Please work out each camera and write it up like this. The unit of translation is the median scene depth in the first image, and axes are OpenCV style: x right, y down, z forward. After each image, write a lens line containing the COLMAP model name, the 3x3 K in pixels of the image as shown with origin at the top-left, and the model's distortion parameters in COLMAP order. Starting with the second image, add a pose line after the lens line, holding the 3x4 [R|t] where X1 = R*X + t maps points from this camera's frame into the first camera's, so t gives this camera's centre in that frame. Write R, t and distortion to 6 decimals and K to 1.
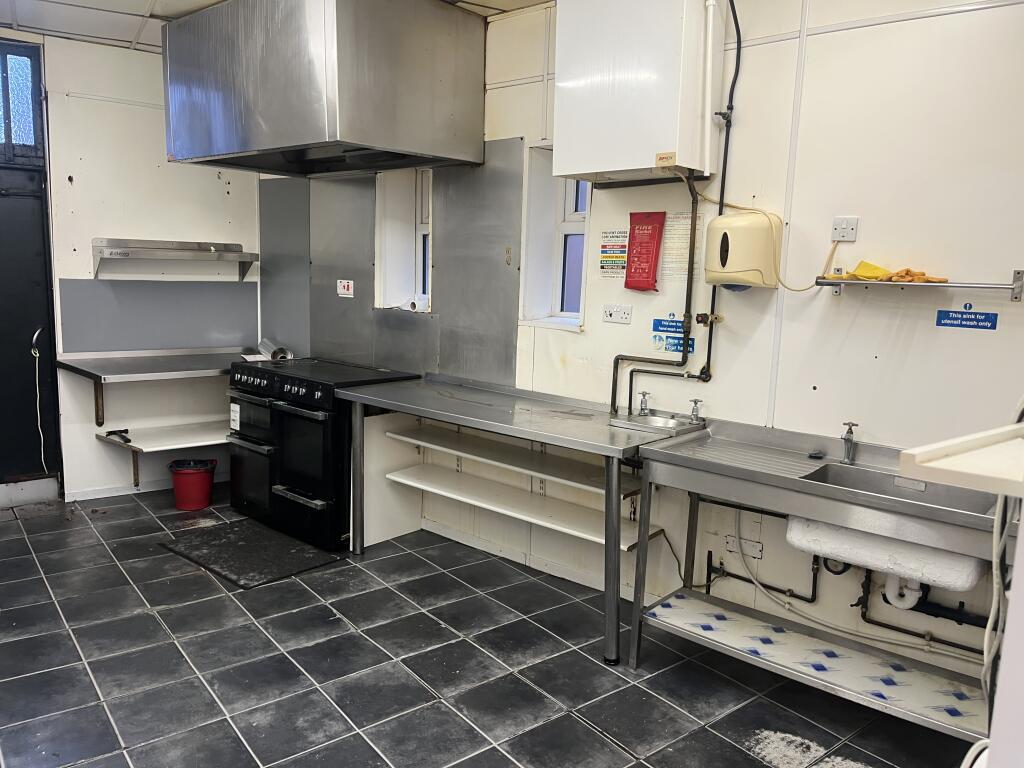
lens RADIAL K [[776.4, 0, 512.1], [0, 776.4, 380.3], [0, 0, 1]] dist [0.078524, -0.085176]
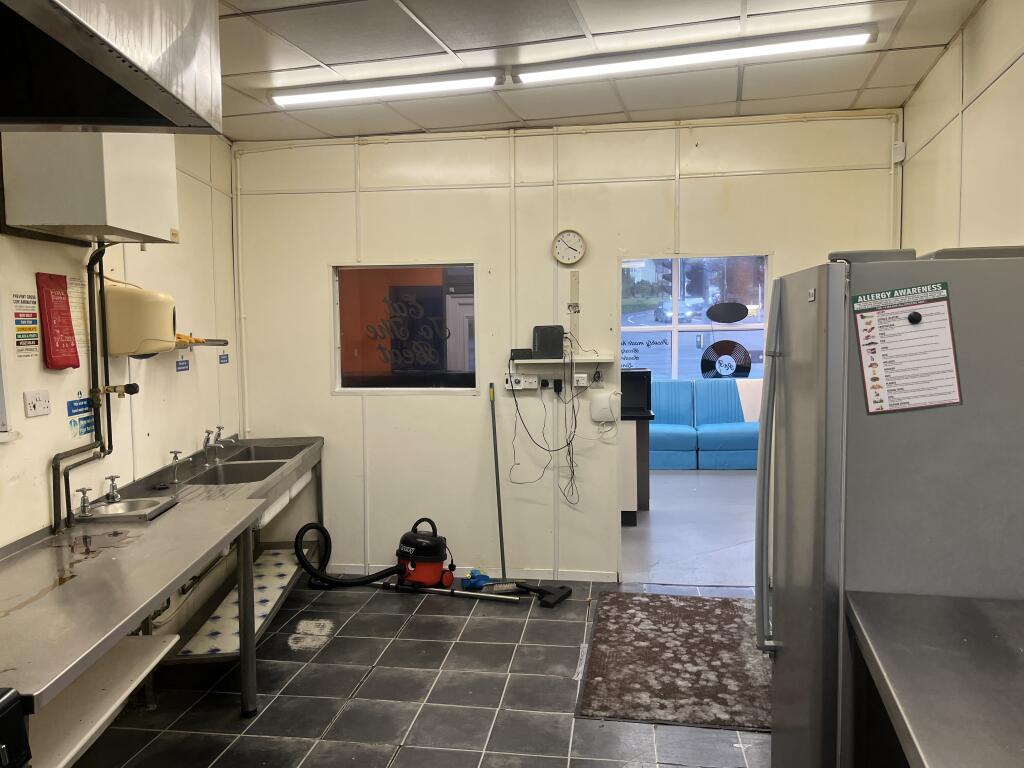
lens RADIAL K [[776.4, 0, 511.9], [0, 776.4, 380.0], [0, 0, 1]] dist [0.078524, -0.085176]
pose [[-0.690711, -0.072660, 0.719471, -0.752270], [0.093243, 0.977684, 0.188252, -0.216538], [-0.717094, 0.197113, -0.668522, 1.222884]]
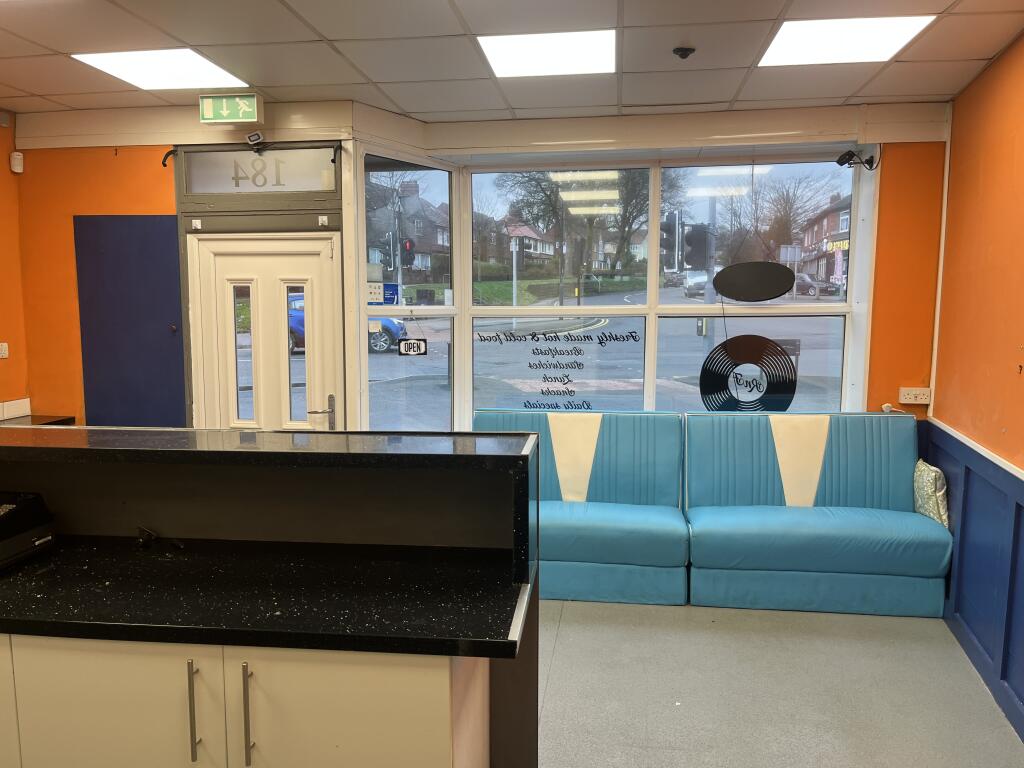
lens RADIAL K [[776.4, 0, 512.3], [0, 776.4, 385.8], [0, 0, 1]] dist [0.078524, -0.085176]
pose [[-0.688566, -0.108505, 0.717010, -0.459739], [0.078594, 0.971752, 0.222532, -0.141007], [-0.720902, 0.209581, -0.660588, 0.771107]]
